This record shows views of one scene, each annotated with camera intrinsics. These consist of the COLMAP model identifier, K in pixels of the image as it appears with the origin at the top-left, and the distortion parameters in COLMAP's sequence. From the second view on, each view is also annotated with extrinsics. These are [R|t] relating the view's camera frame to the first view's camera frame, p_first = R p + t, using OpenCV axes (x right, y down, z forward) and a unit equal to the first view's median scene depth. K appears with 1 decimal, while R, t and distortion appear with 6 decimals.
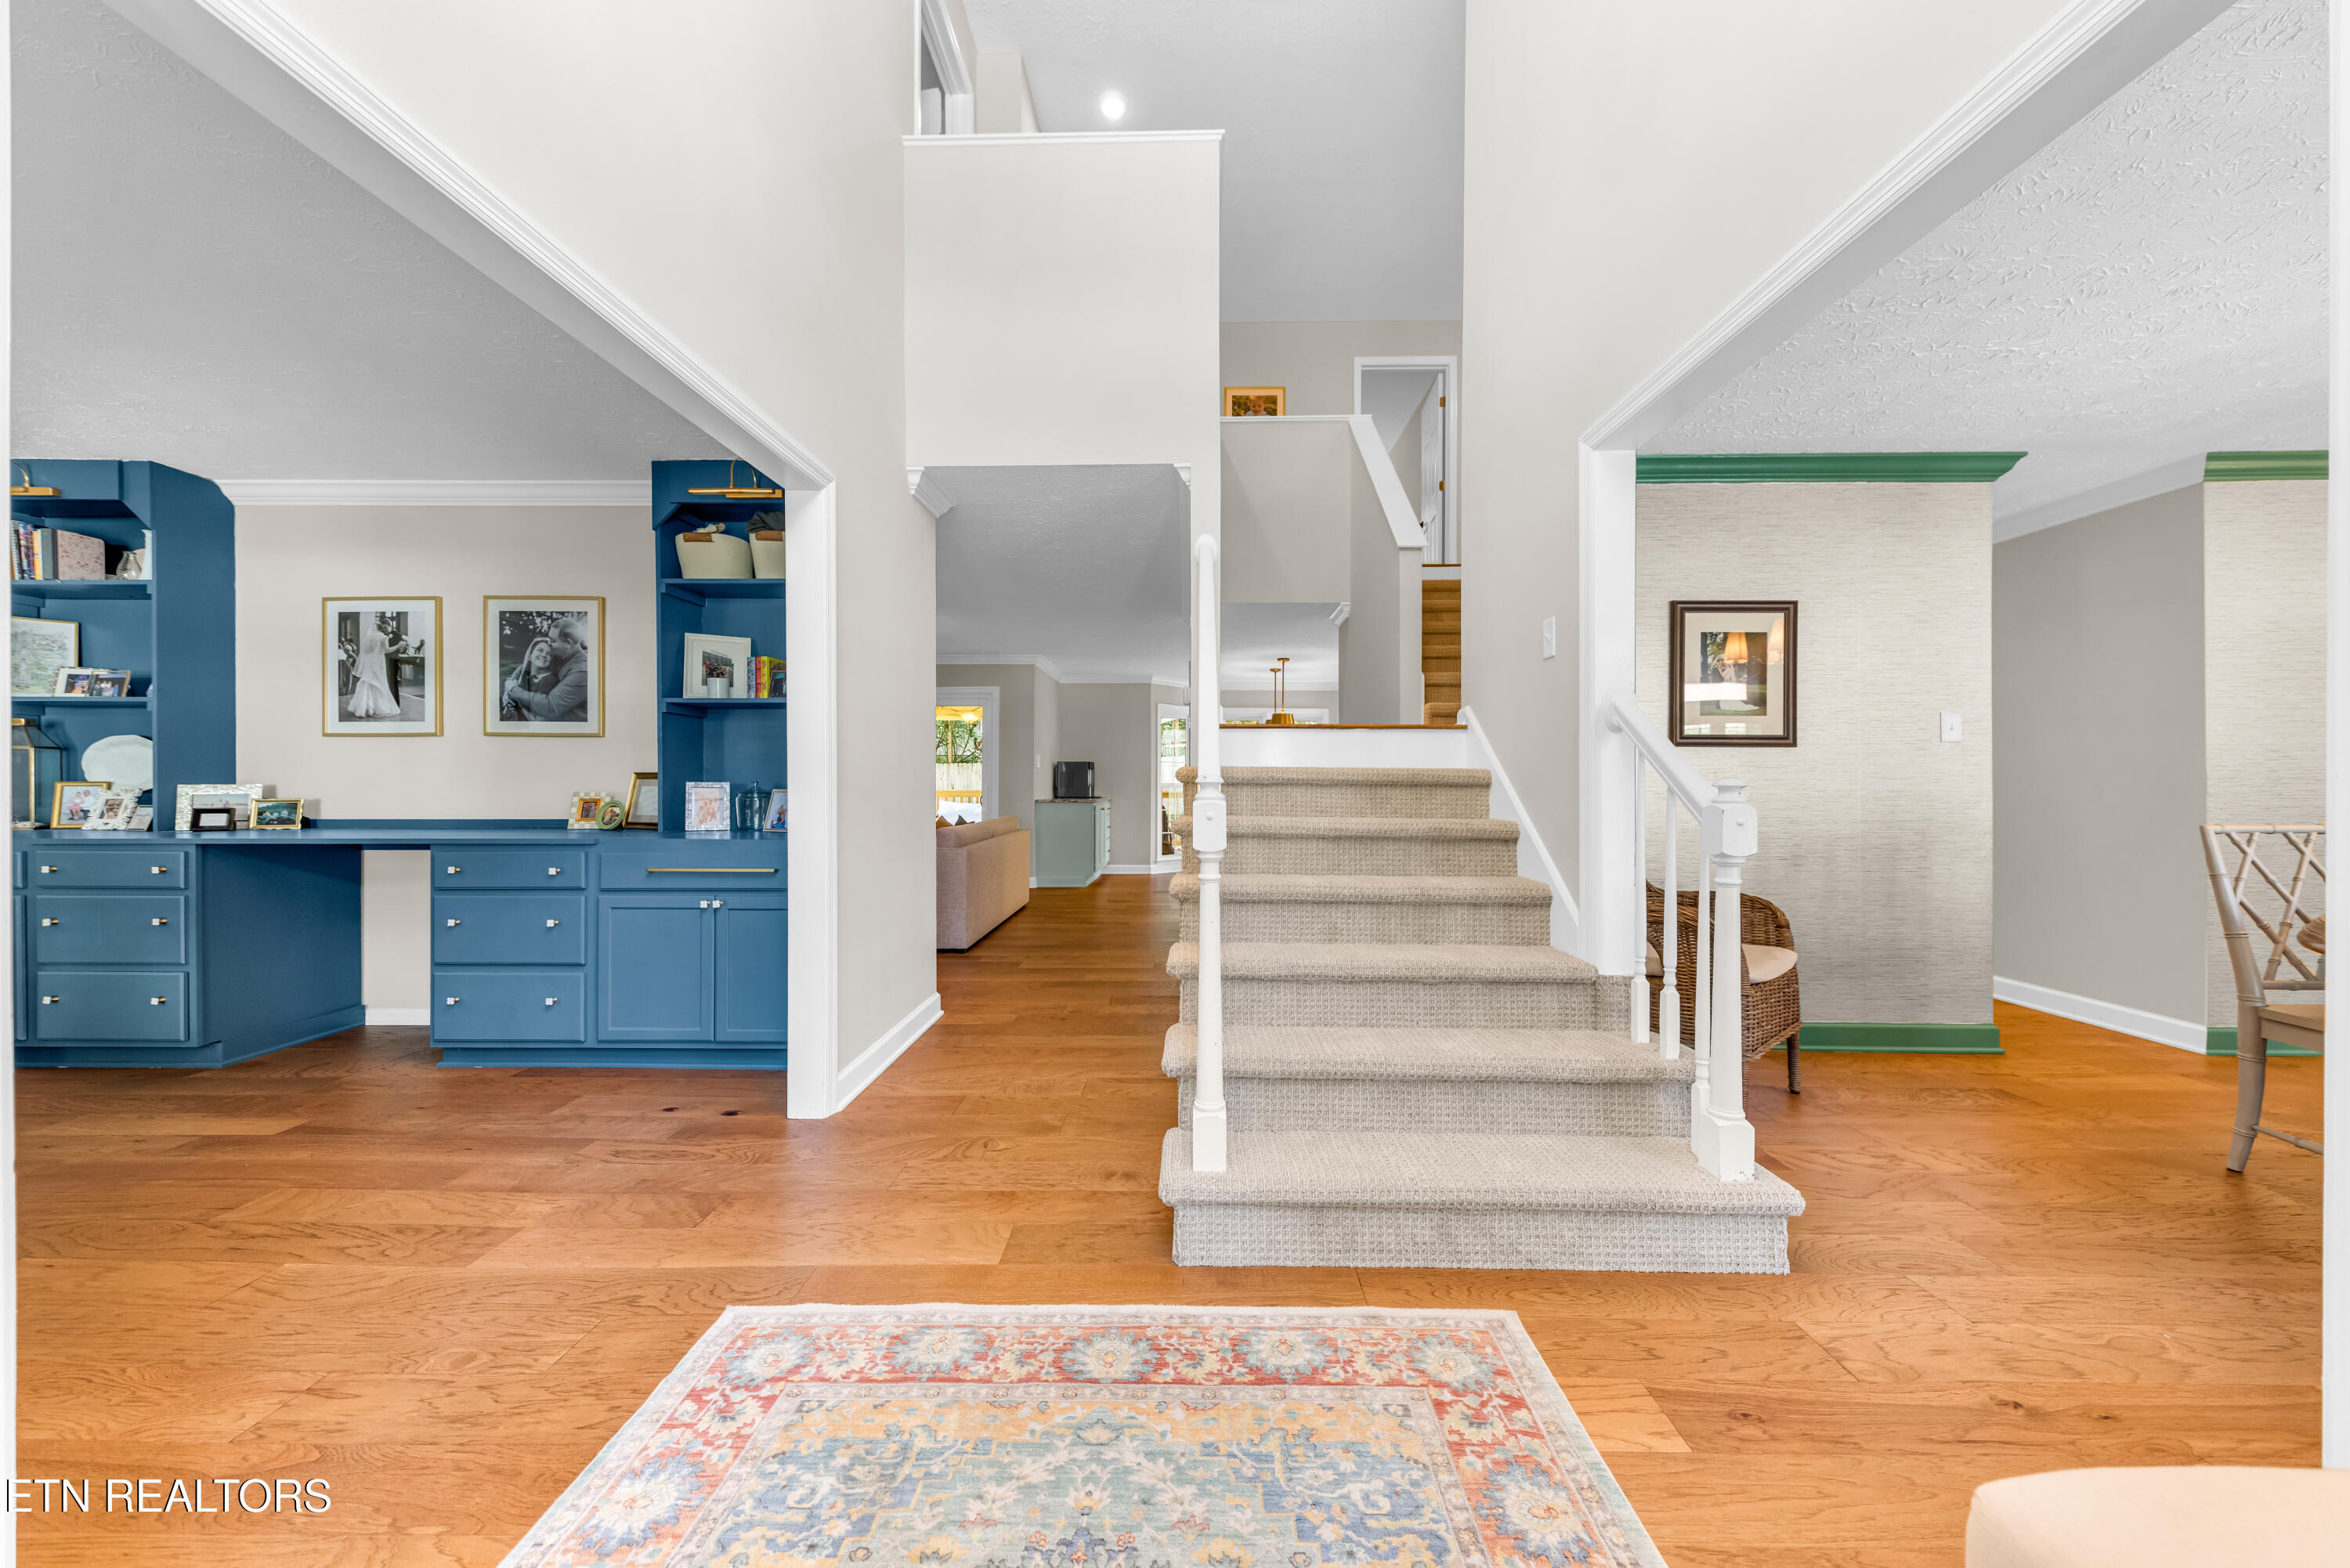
lens RADIAL K [[822.9, 0, 1175.8], [0, 822.9, 782.2], [0, 0, 1]] dist [-0.001256, -0.000295]
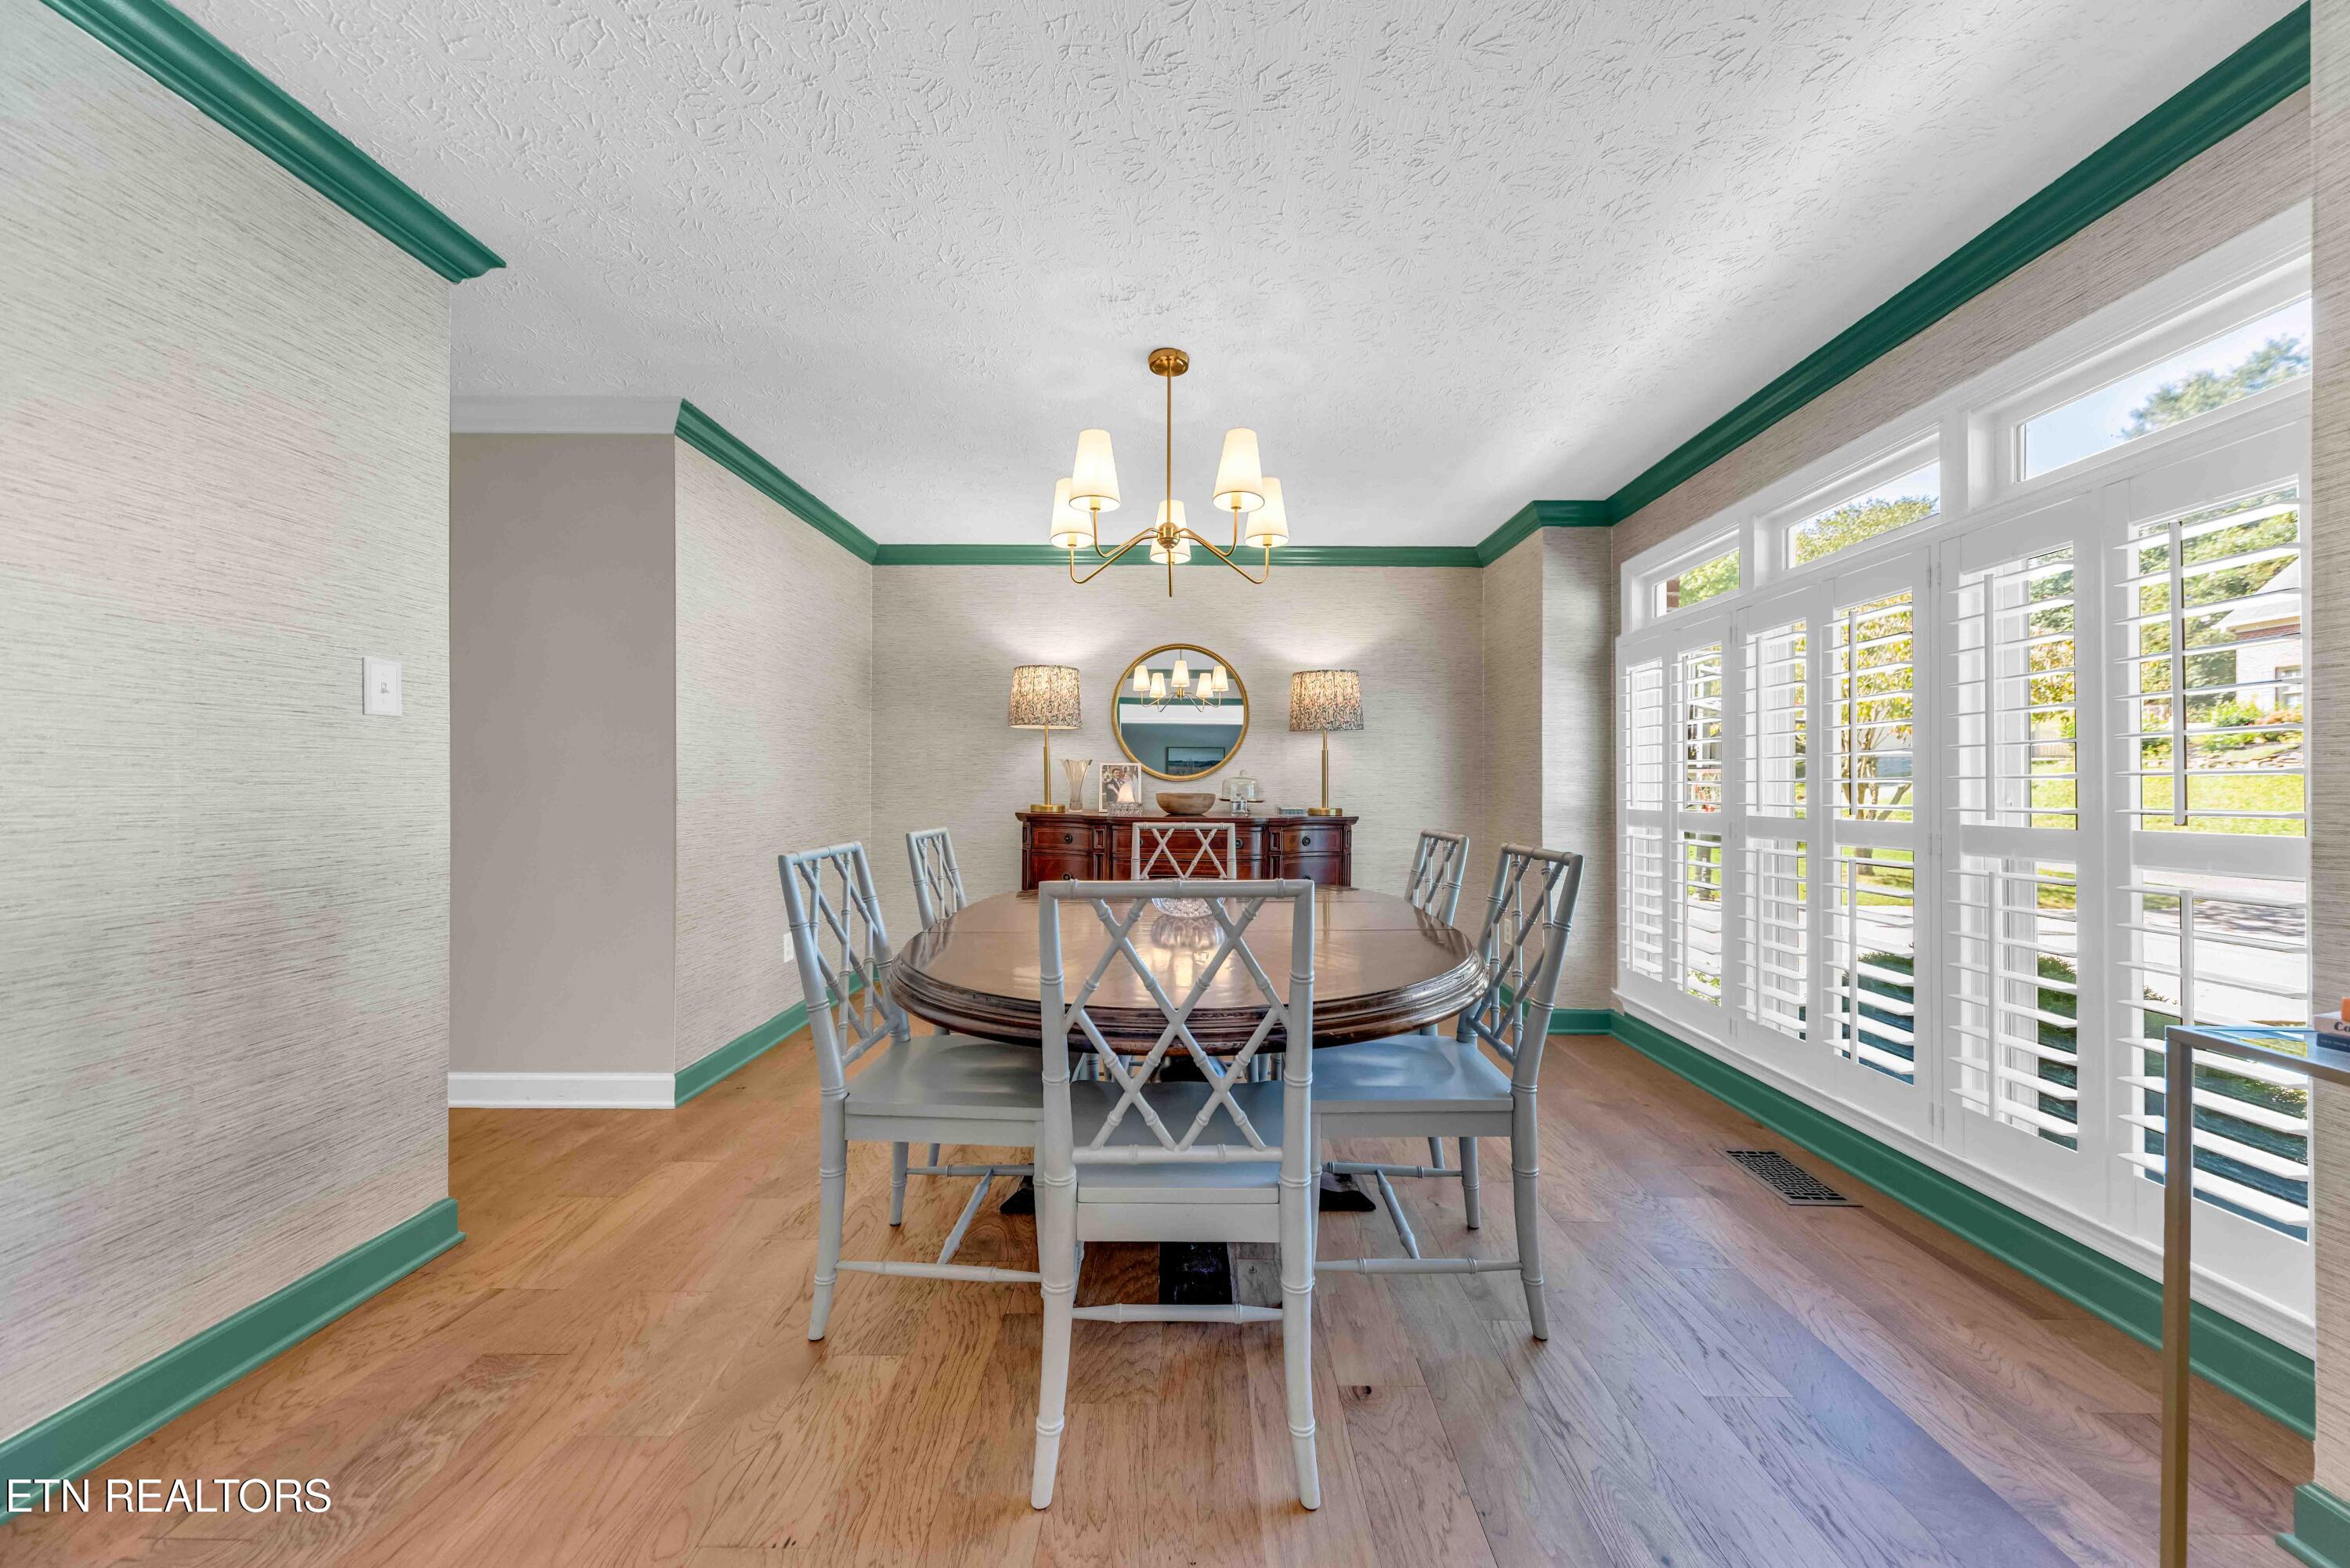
lens RADIAL K [[822.9, 0, 1187.0], [0, 822.9, 784.3], [0, 0, 1]] dist [-0.001256, -0.000295]
pose [[-0.003865, 0.002647, 0.999989, 0.399125], [0.000237, 0.999996, -0.002646, -0.001866], [-0.999993, 0.000227, -0.003866, 0.471143]]
